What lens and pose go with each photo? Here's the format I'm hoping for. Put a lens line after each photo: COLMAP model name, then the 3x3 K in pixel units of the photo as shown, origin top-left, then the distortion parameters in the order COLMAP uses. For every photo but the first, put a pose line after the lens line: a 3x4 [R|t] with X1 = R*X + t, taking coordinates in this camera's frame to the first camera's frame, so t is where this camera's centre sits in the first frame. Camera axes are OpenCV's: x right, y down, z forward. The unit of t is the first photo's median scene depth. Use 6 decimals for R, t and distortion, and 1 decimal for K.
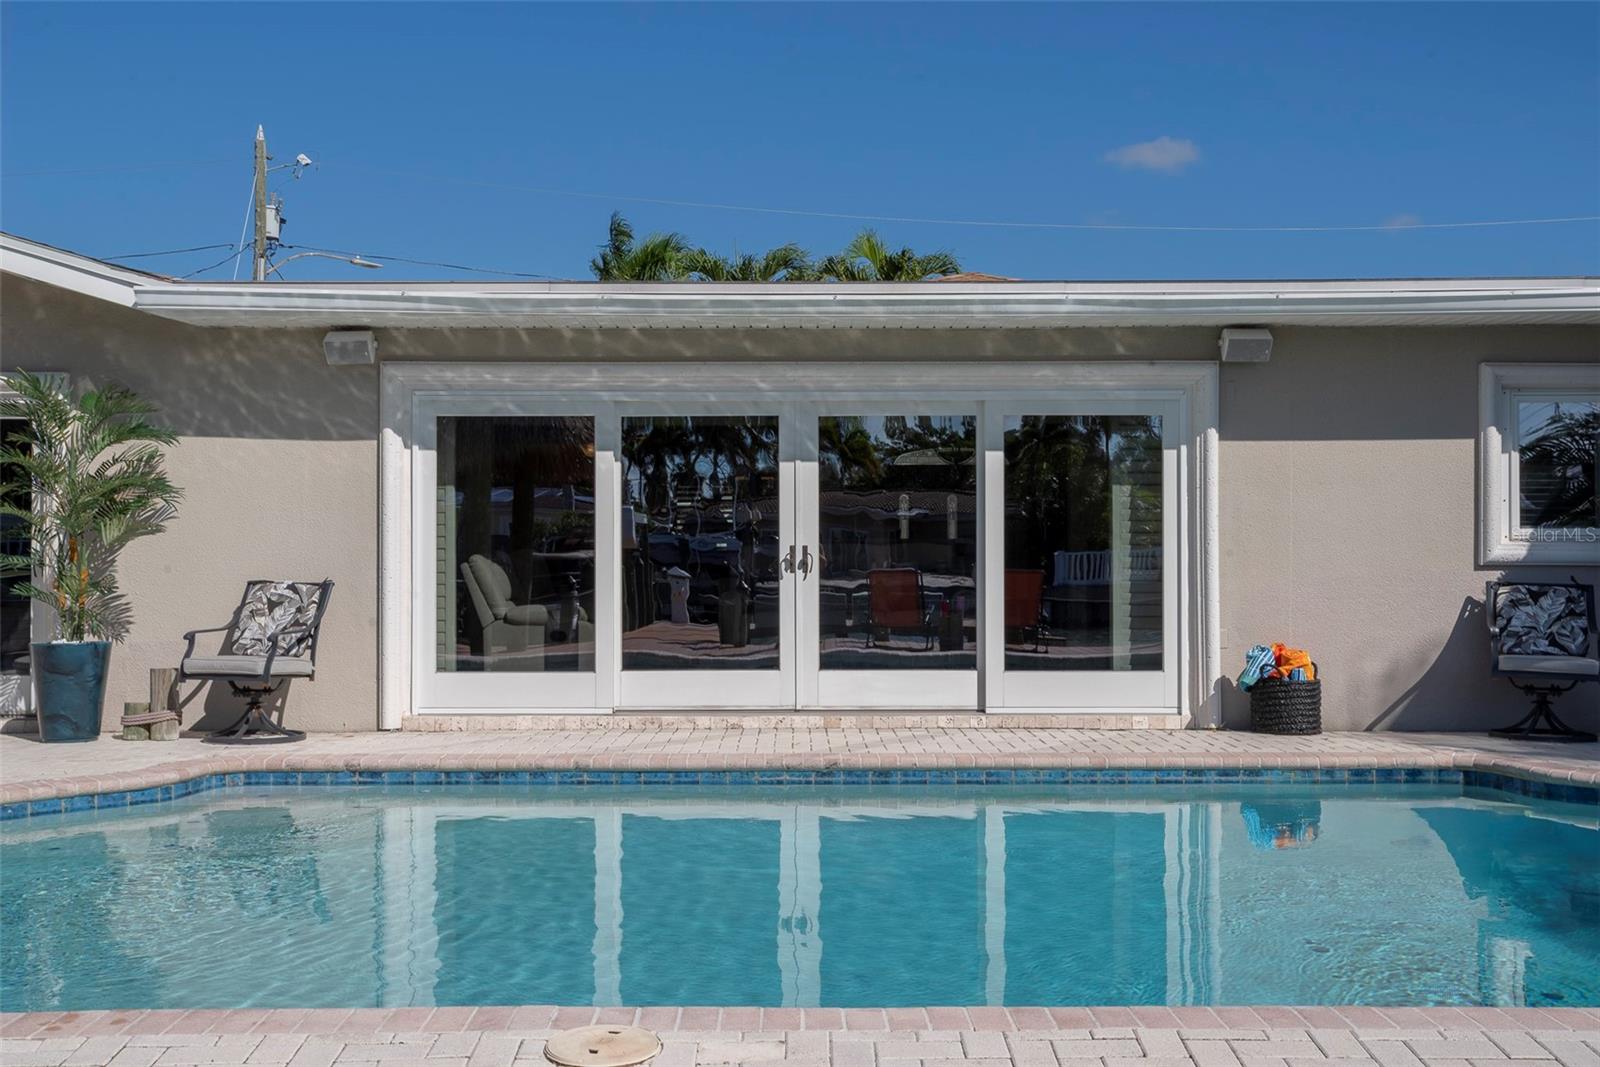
lens RADIAL K [[1647.7, 0, 800.0], [0, 1647.7, 533.5], [0, 0, 1]] dist [-0.000513, 0.021571]
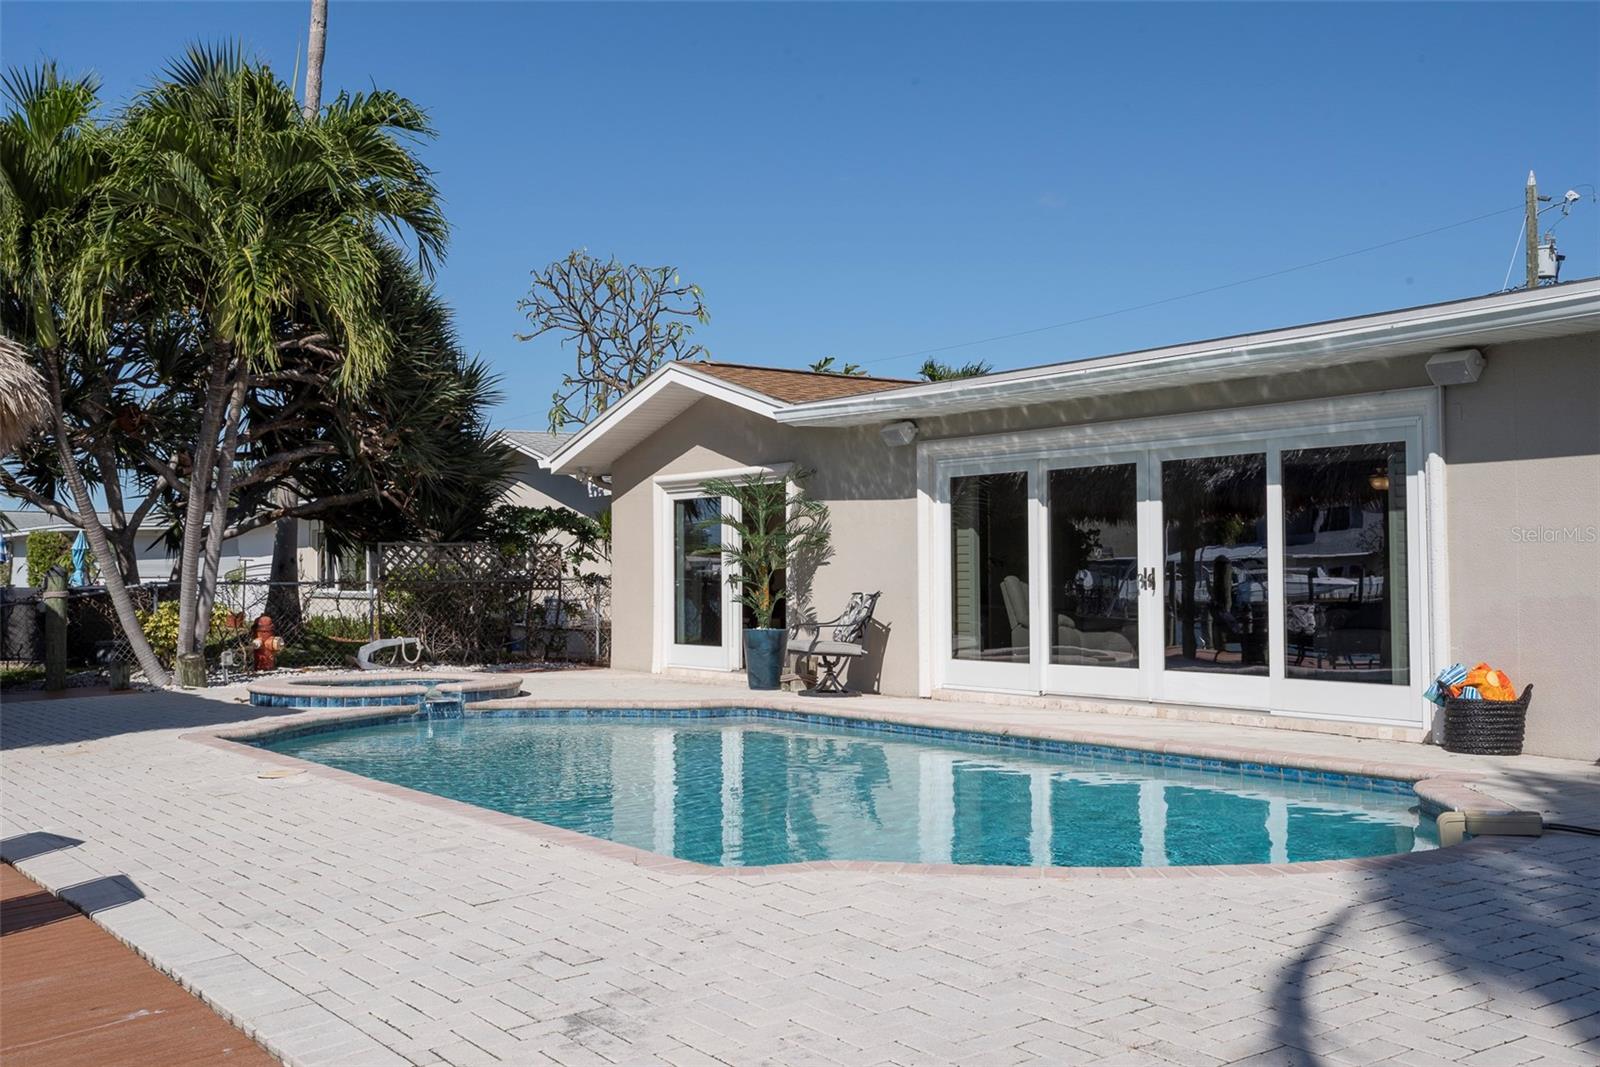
lens RADIAL K [[1647.7, 0, 800.0], [0, 1647.7, 533.5], [0, 0, 1]] dist [-0.000513, 0.021571]
pose [[0.574097, -0.023654, -0.818445, 0.856339], [0.007227, 0.999690, -0.023823, 0.009372], [0.818755, 0.007762, 0.574090, 0.085537]]
